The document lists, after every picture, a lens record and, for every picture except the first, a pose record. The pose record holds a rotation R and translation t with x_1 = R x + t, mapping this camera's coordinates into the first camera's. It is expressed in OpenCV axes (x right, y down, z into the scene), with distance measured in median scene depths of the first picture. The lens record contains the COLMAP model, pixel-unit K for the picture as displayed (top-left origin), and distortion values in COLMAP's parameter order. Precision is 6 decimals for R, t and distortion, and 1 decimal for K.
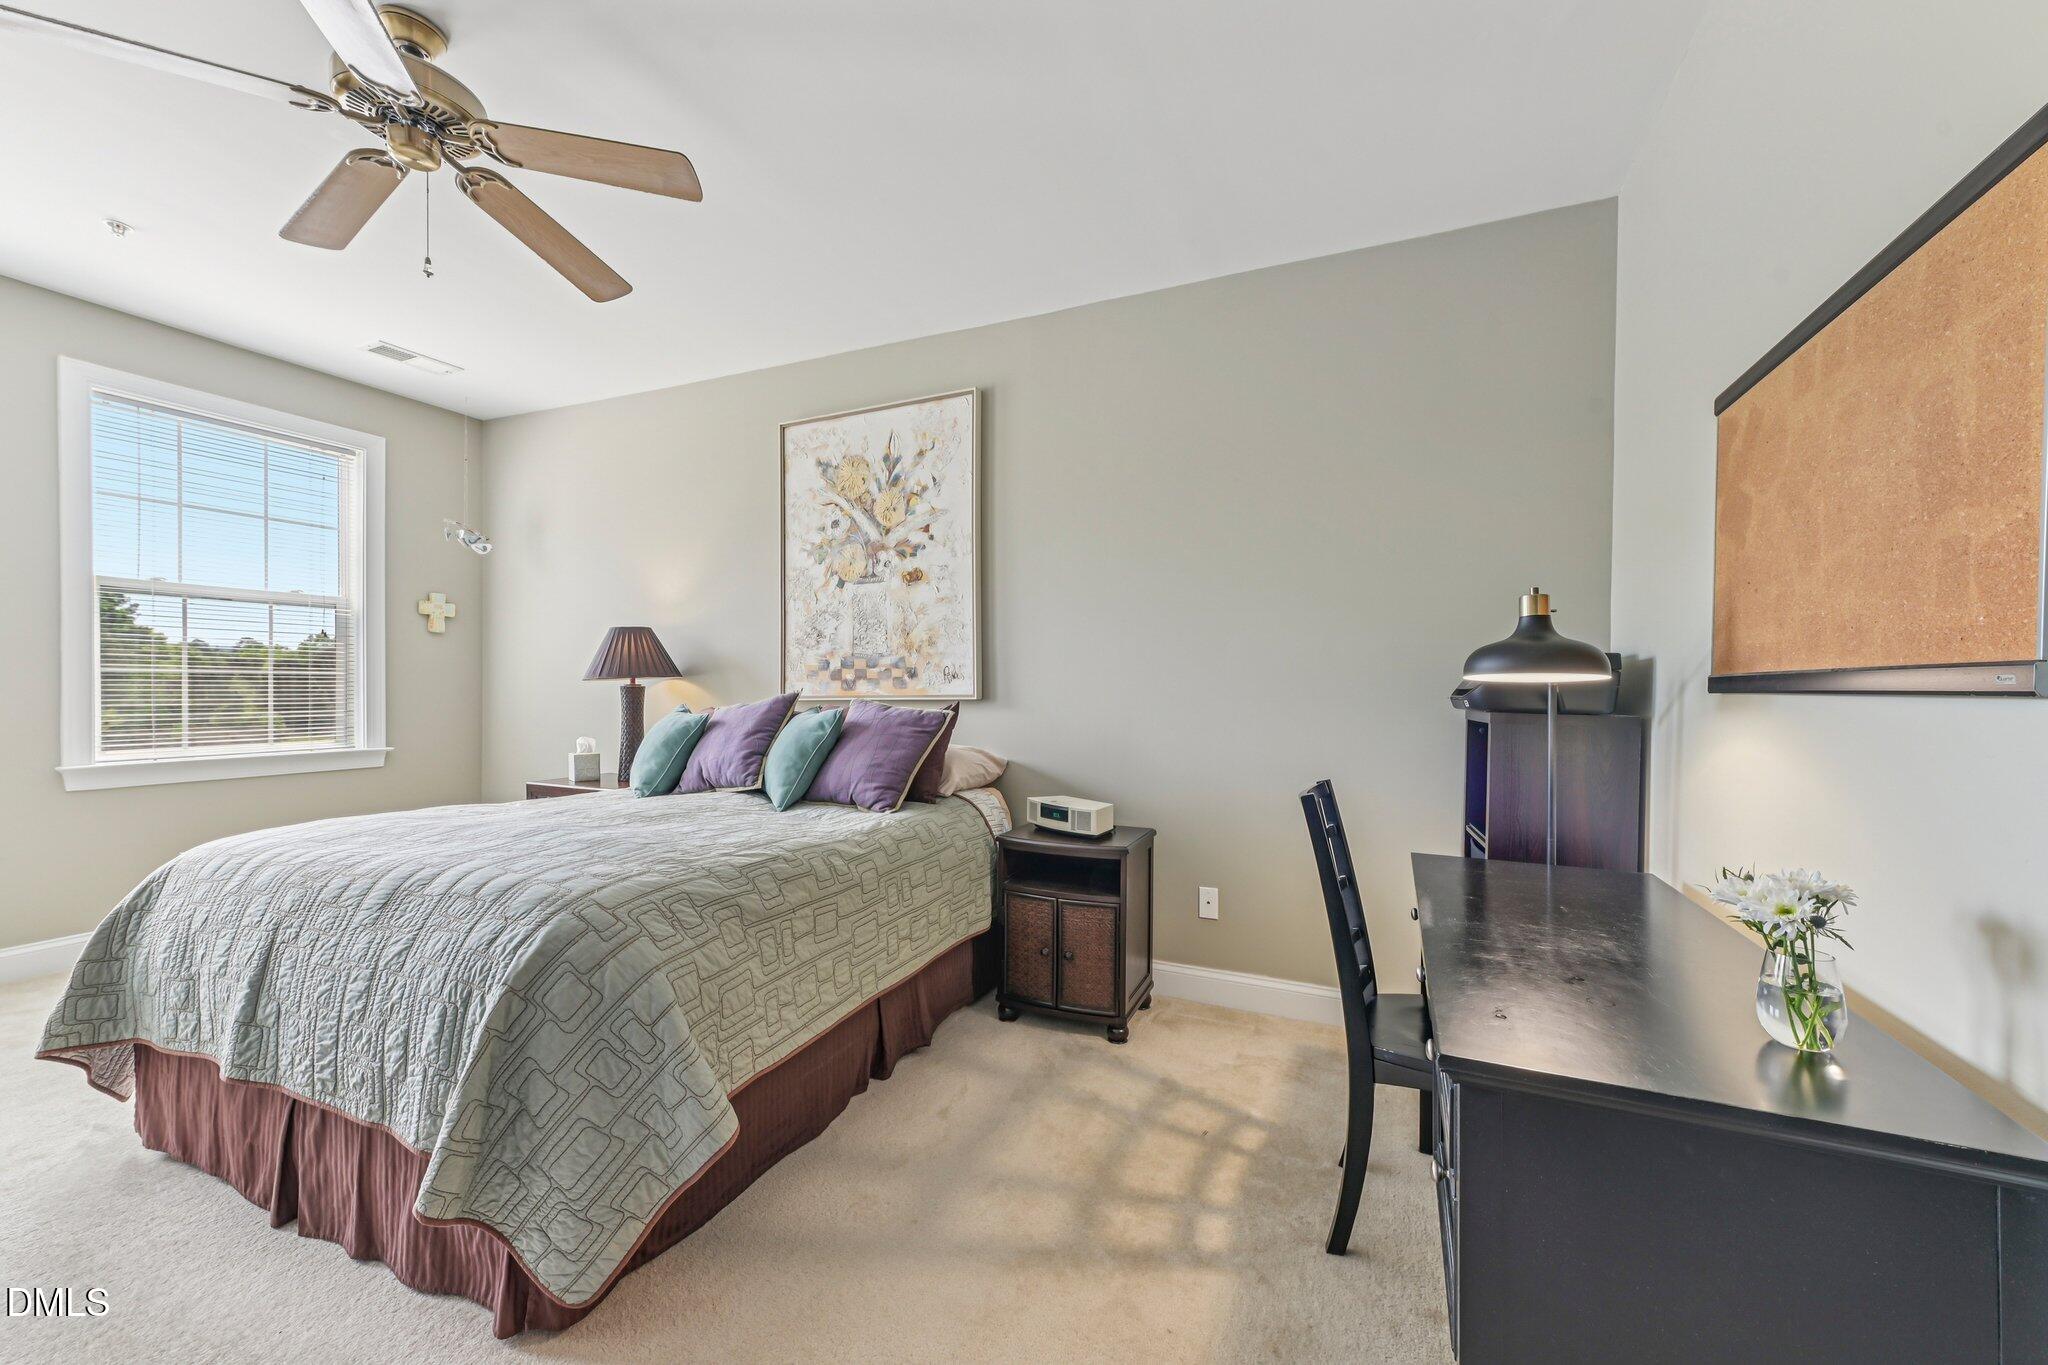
lens RADIAL K [[799.7, 0, 1027.9], [0, 799.7, 695.3], [0, 0, 1]] dist [0.017763, -0.002625]
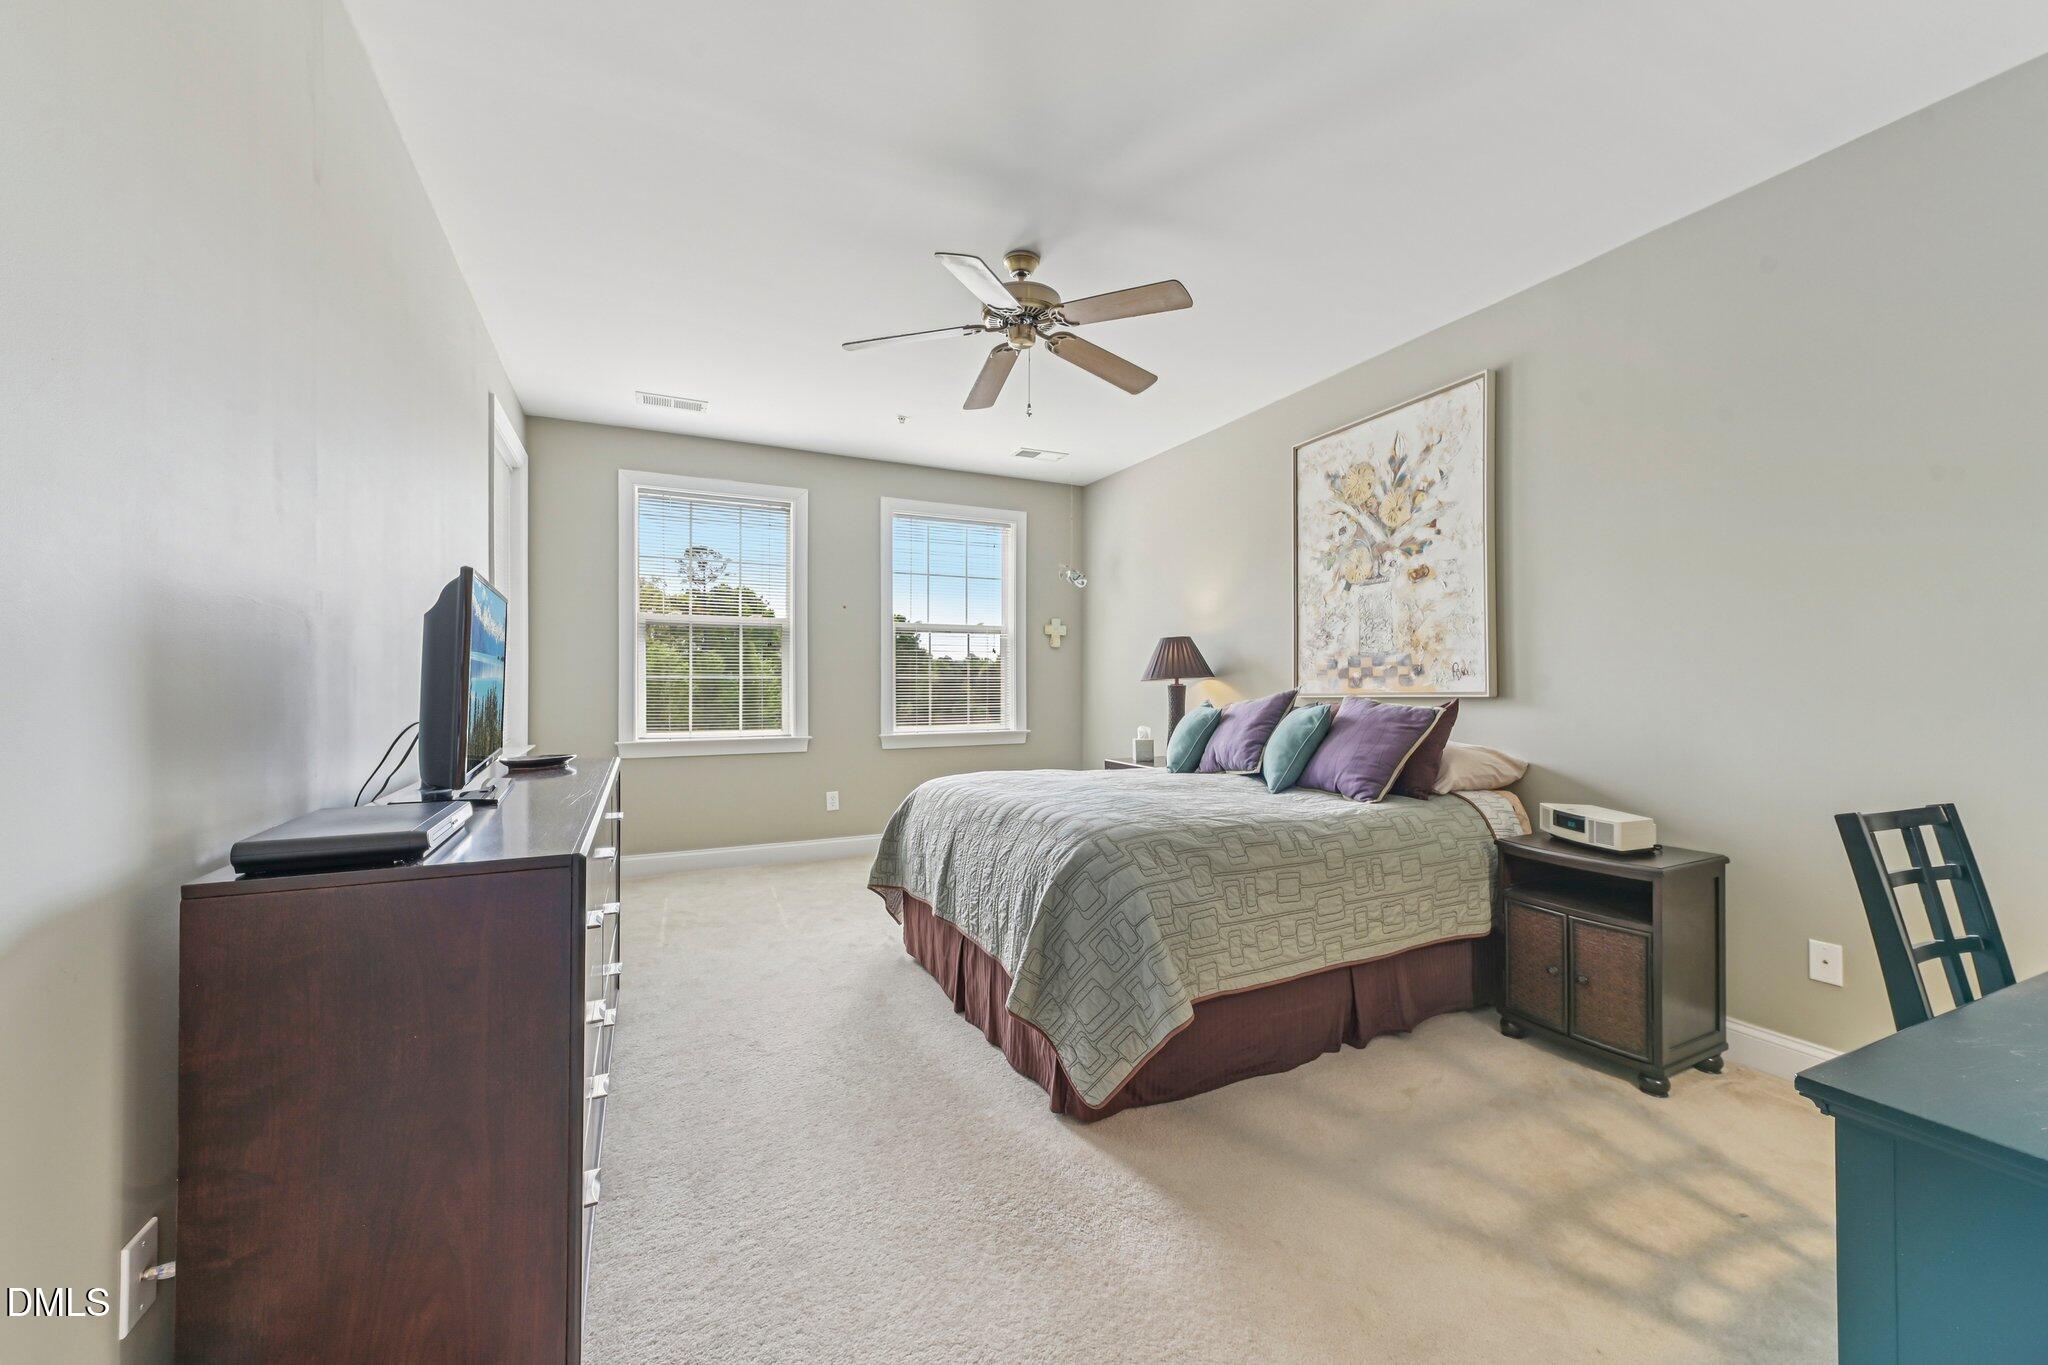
lens RADIAL K [[799.7, 0, 1006.9], [0, 799.7, 685.5], [0, 0, 1]] dist [0.017763, -0.002625]
pose [[0.749557, -0.006789, -0.661904, 0.171875], [-0.000841, 0.999937, -0.011208, 0.003700], [0.661939, 0.008958, 0.749504, -0.116630]]
